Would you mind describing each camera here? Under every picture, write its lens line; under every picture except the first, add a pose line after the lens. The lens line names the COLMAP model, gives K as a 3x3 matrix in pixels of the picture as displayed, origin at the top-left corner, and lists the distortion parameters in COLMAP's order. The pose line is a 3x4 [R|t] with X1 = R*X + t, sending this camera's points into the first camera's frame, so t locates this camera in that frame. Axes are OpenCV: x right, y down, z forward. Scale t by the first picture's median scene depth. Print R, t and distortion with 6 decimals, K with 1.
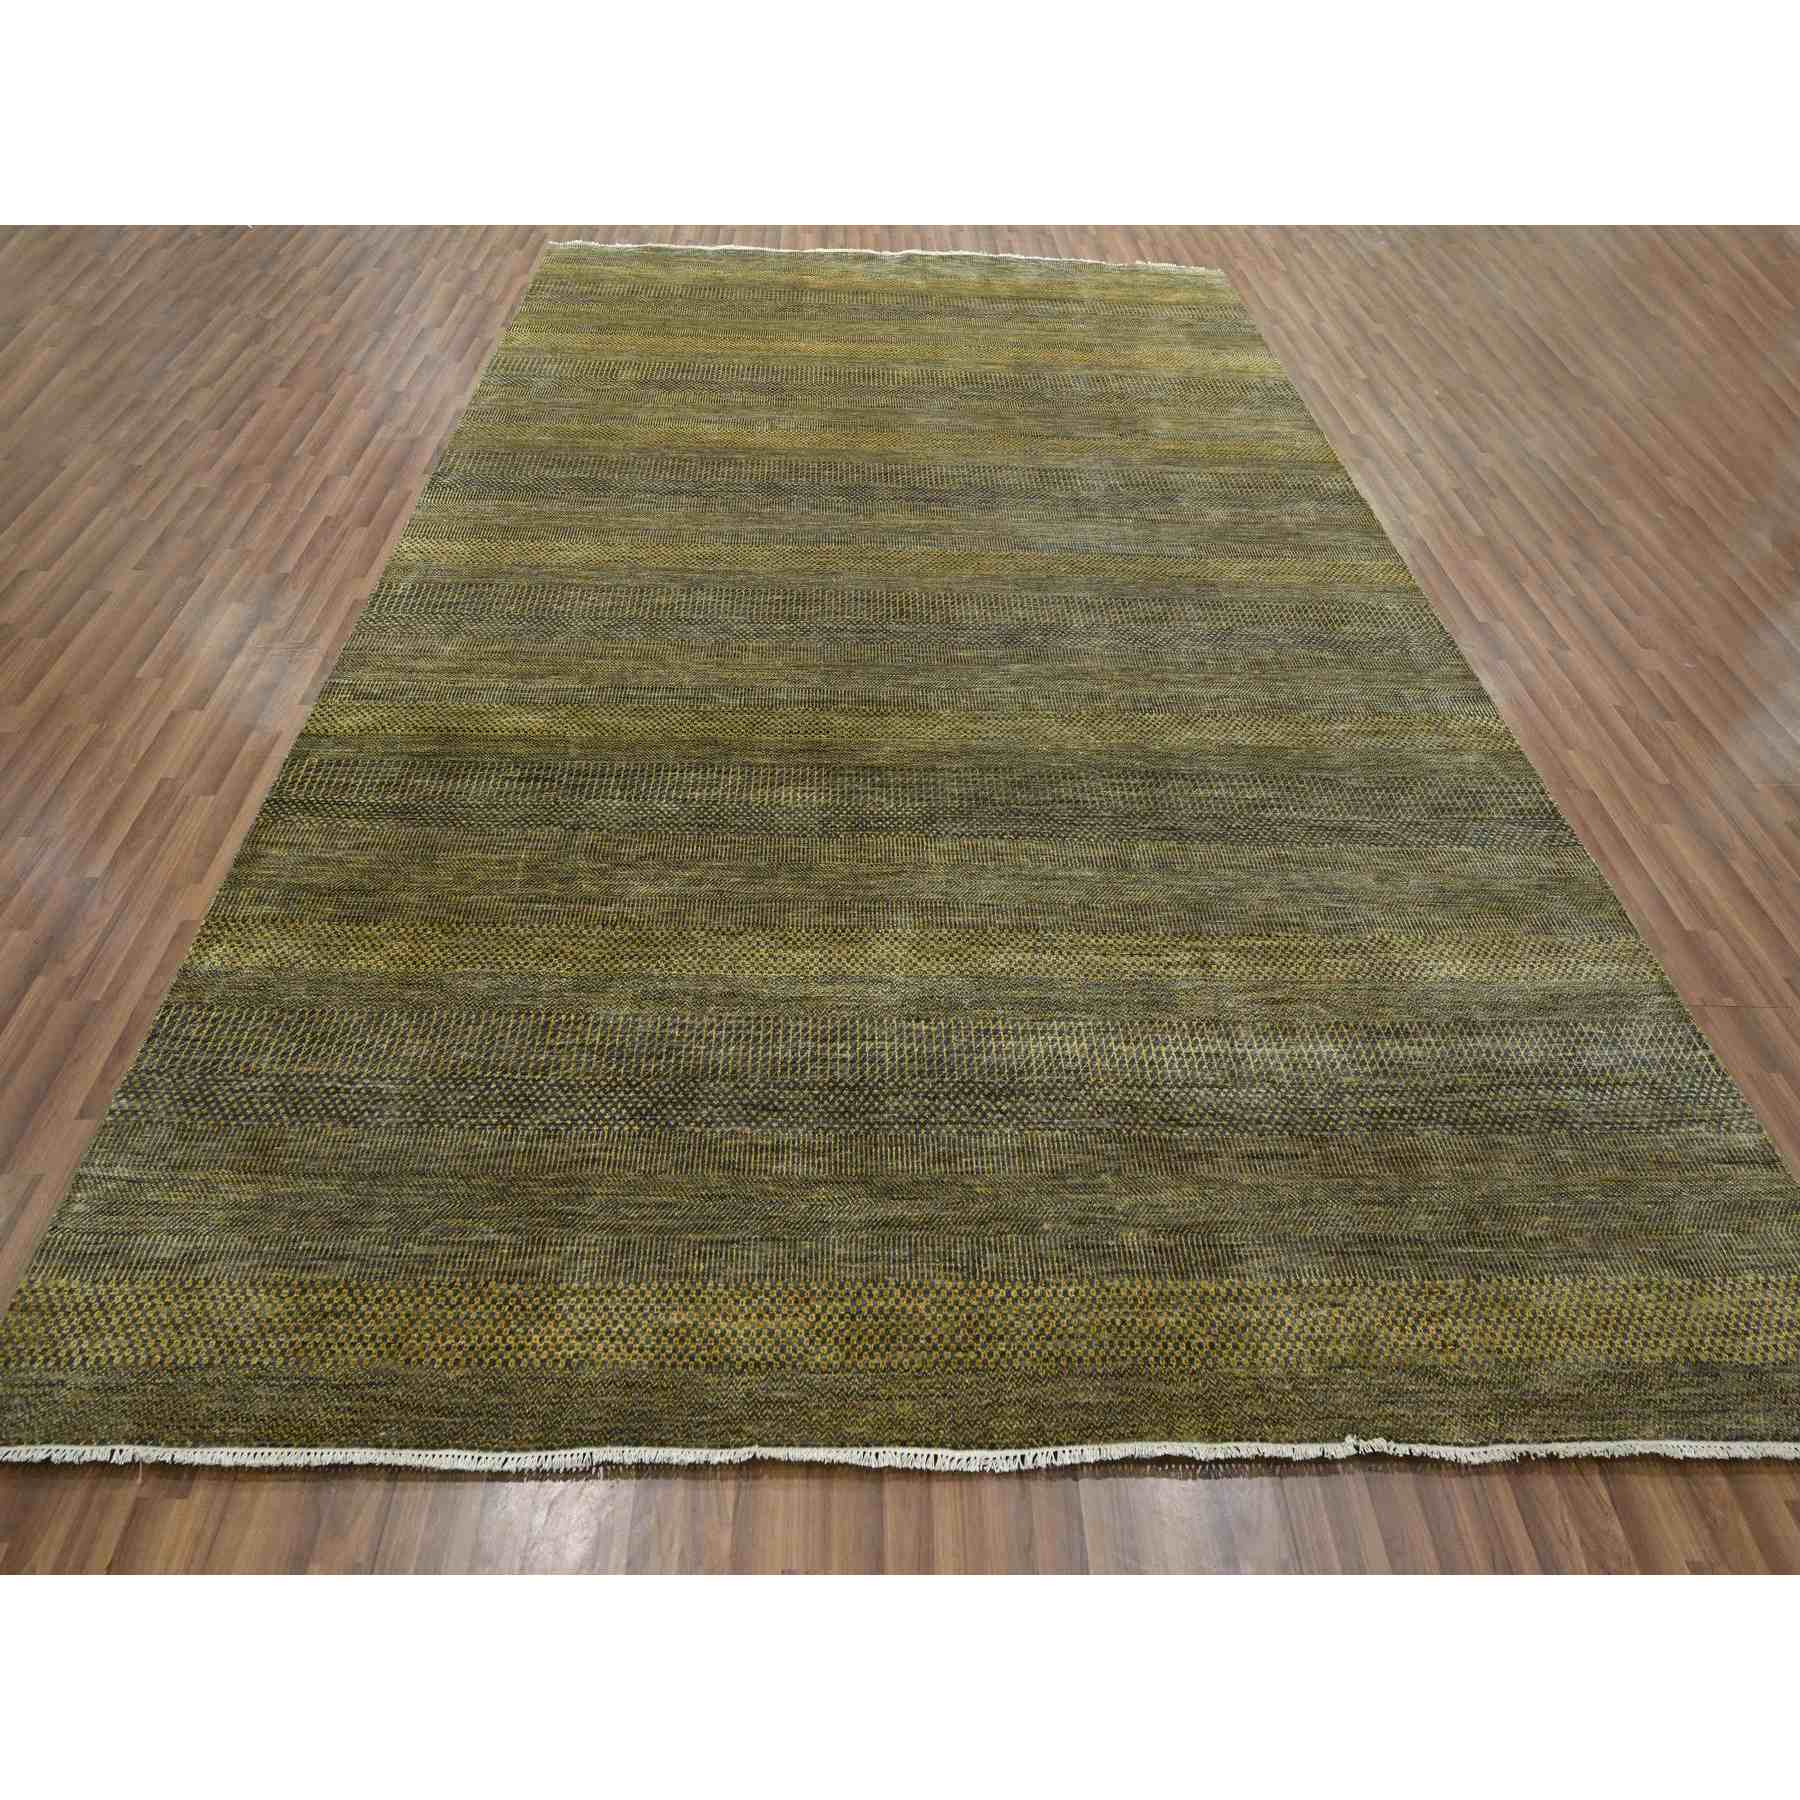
lens RADIAL K [[845.1, 0, 900.0], [0, 845.1, 900.0], [0, 0, 1]] dist [0.000860, -0.000111]
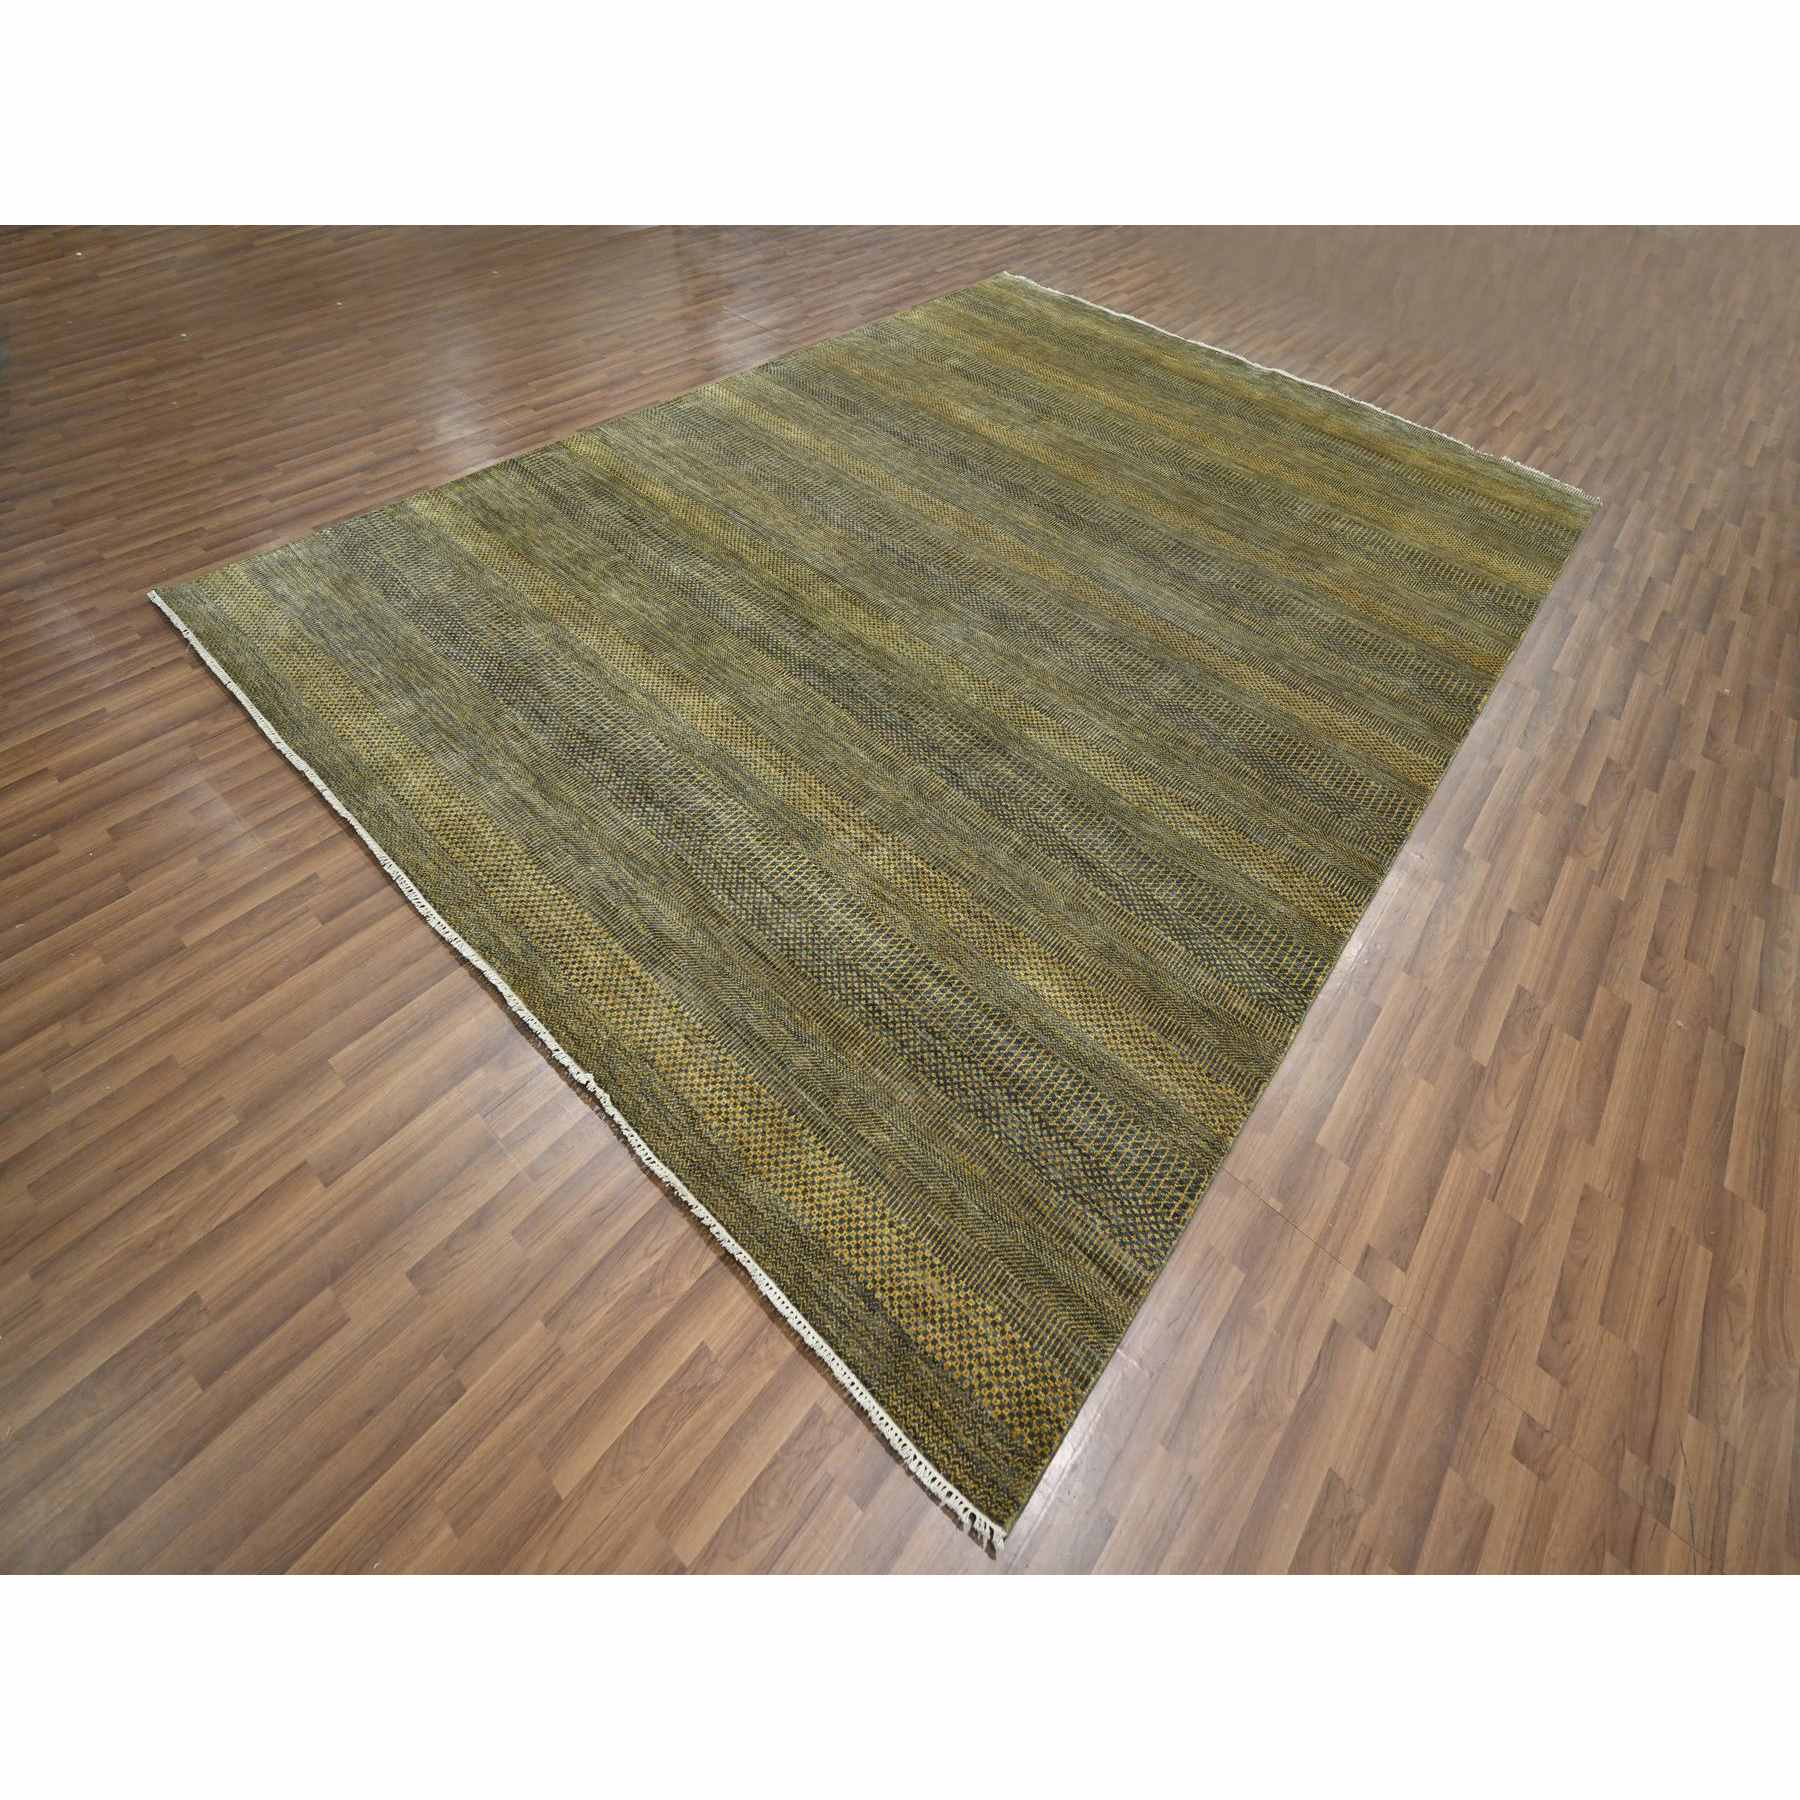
lens RADIAL K [[697.2, 0, 900.0], [0, 697.2, 900.0], [0, 0, 1]] dist [0.001203, 0.000296]
pose [[0.737902, 0.573724, -0.355445, 0.609476], [-0.574596, 0.810309, 0.115062, -0.006334], [0.354034, 0.119333, 0.927588, 0.050532]]
